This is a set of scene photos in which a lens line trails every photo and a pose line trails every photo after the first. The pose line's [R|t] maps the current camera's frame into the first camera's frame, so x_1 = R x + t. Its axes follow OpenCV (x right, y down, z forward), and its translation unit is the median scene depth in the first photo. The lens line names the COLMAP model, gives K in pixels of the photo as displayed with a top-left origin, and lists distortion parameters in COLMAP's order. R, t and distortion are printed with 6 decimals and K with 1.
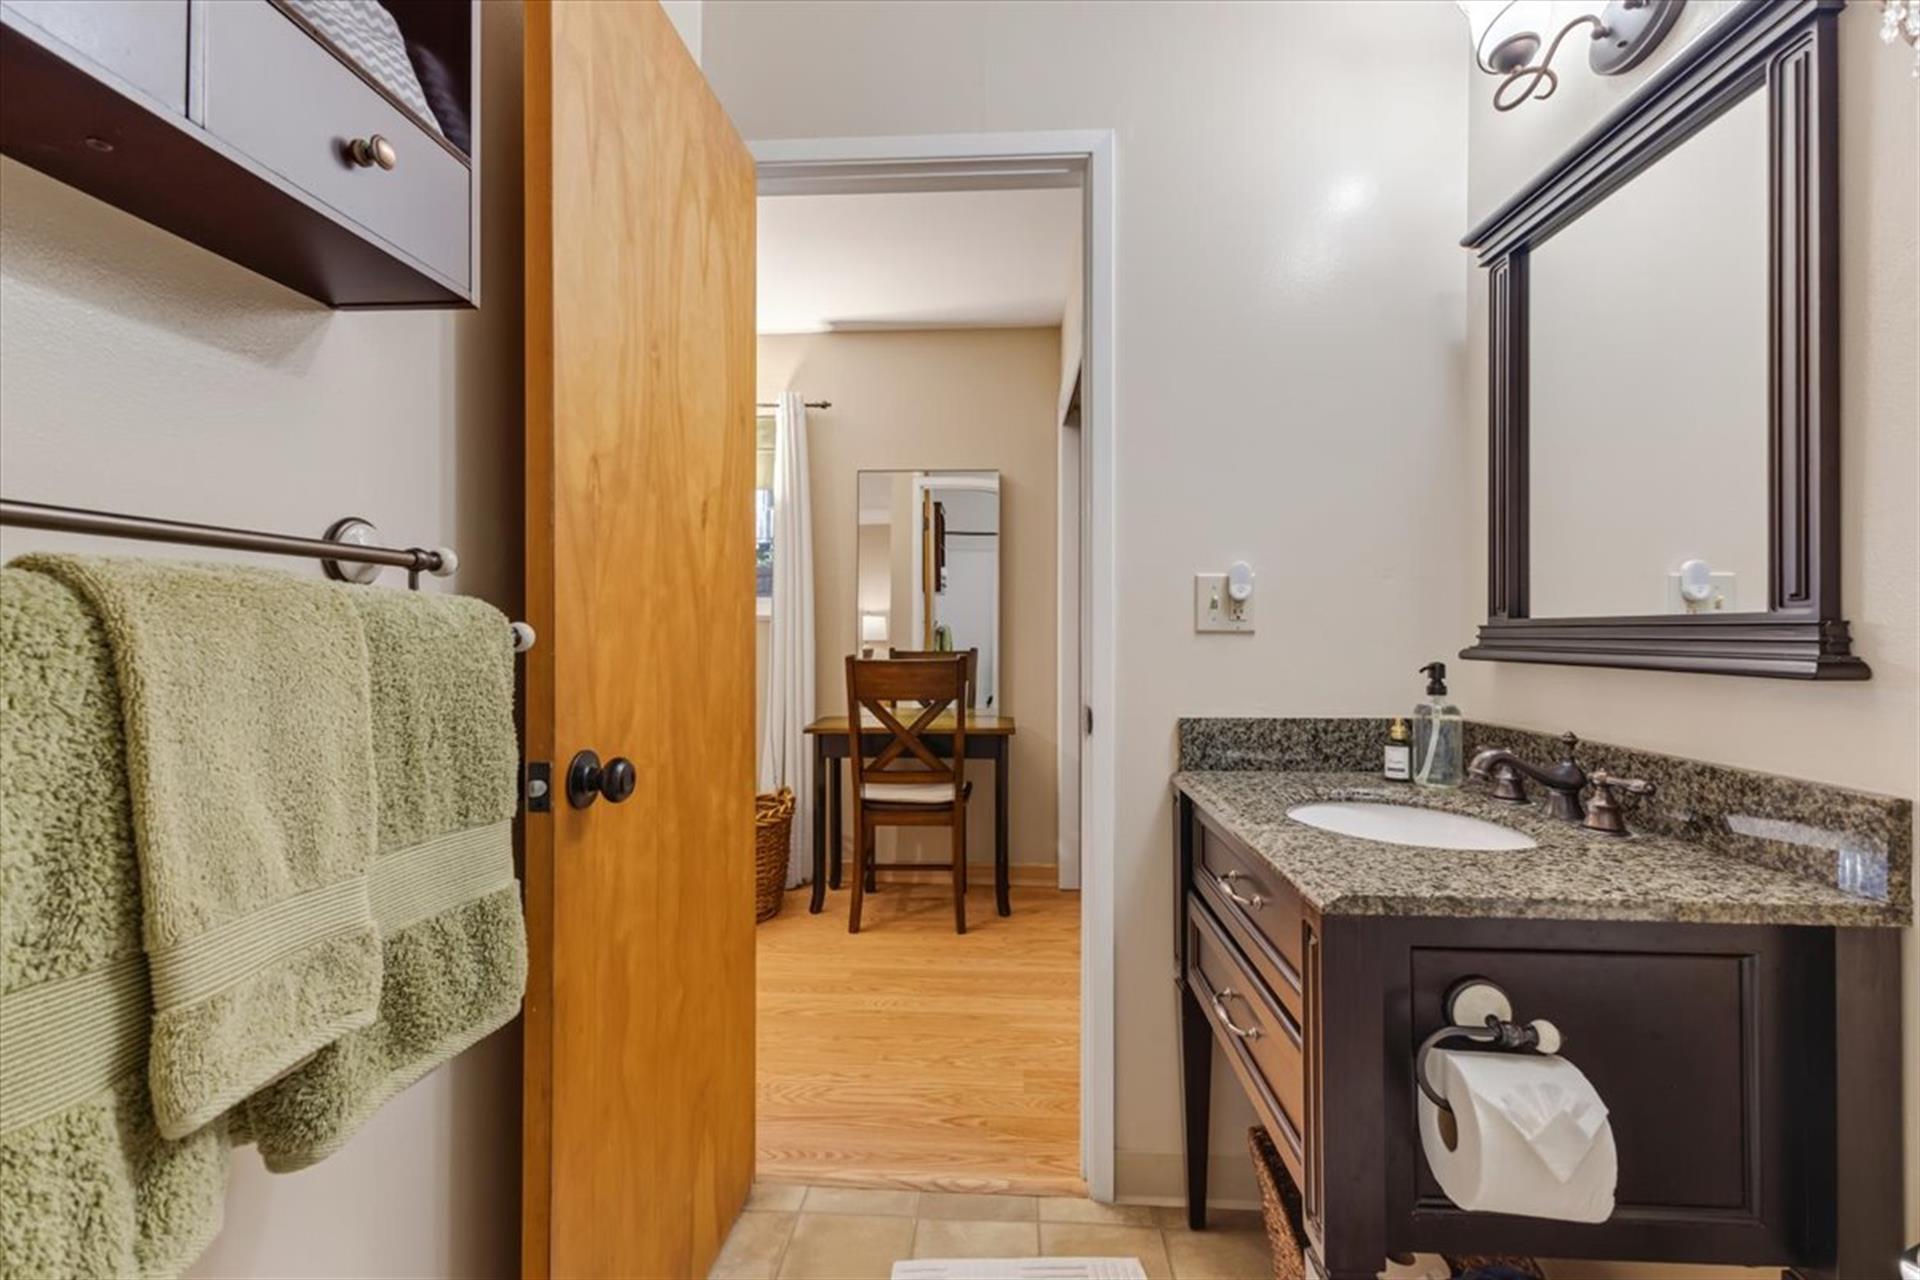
lens RADIAL K [[817.2, 0, 958.3], [0, 817.2, 634.2], [0, 0, 1]] dist [-0.001567, 0.000032]
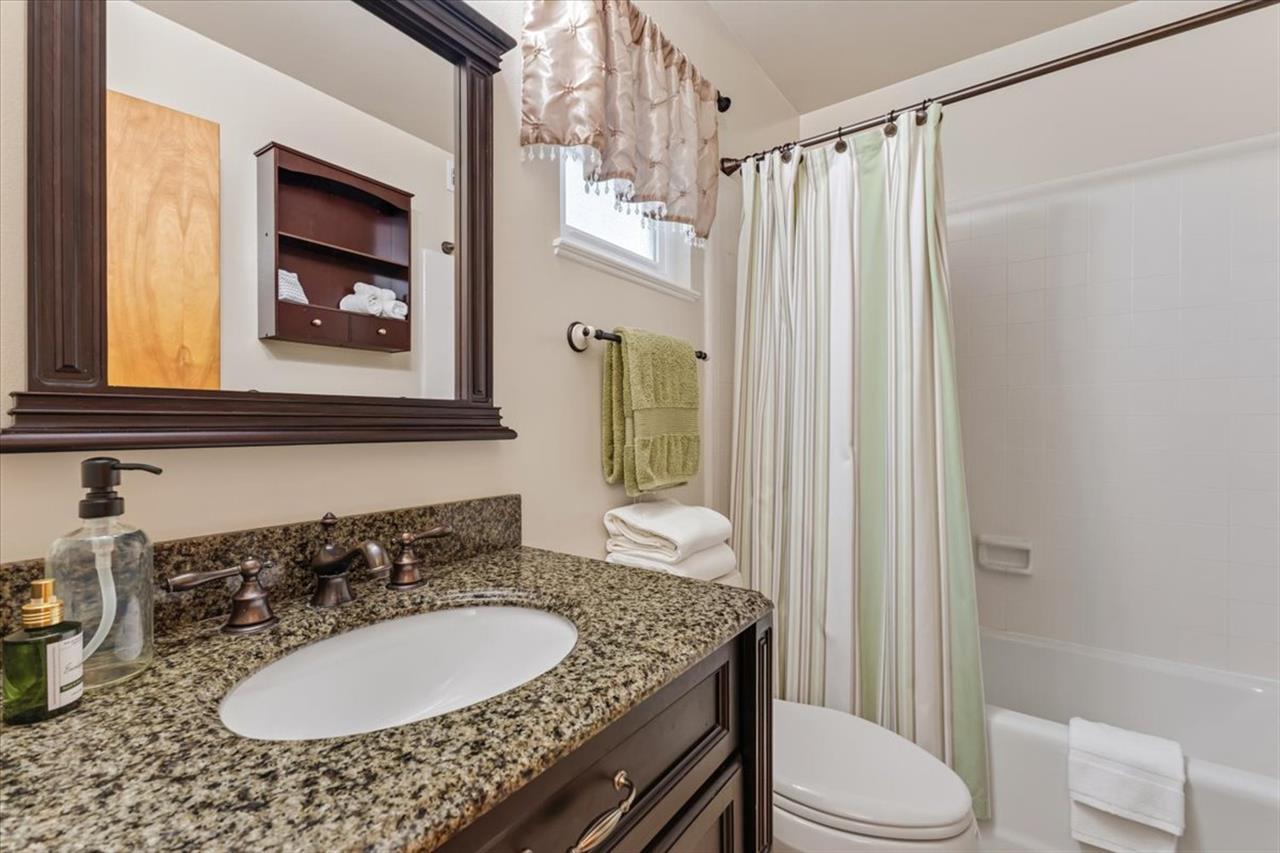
lens RADIAL K [[544.8, 0, 638.9], [0, 544.8, 422.6], [0, 0, 1]] dist [-0.001567, 0.000032]
pose [[-0.841806, 0.000241, 0.539780, 0.108920], [0.001282, 0.999998, 0.001552, 0.014264], [-0.539778, 0.001999, -0.841805, 1.555533]]
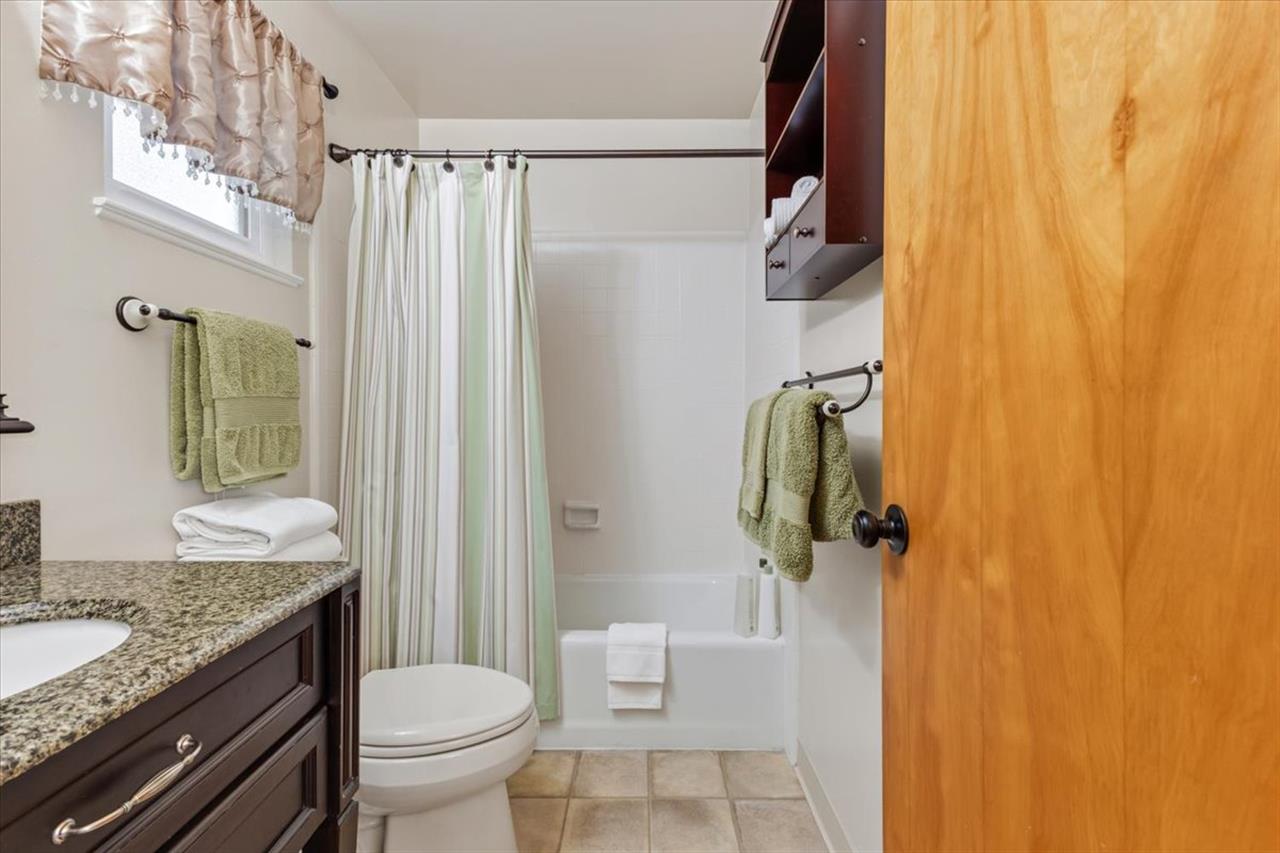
lens RADIAL K [[557.3, 0, 642.0], [0, 557.3, 413.4], [0, 0, 1]] dist [0.018751, -0.007453]
pose [[-0.998622, -0.002875, -0.052409, -0.051486], [-0.003219, 0.999974, 0.006486, 0.007906], [0.052389, 0.006646, -0.998605, 1.751072]]
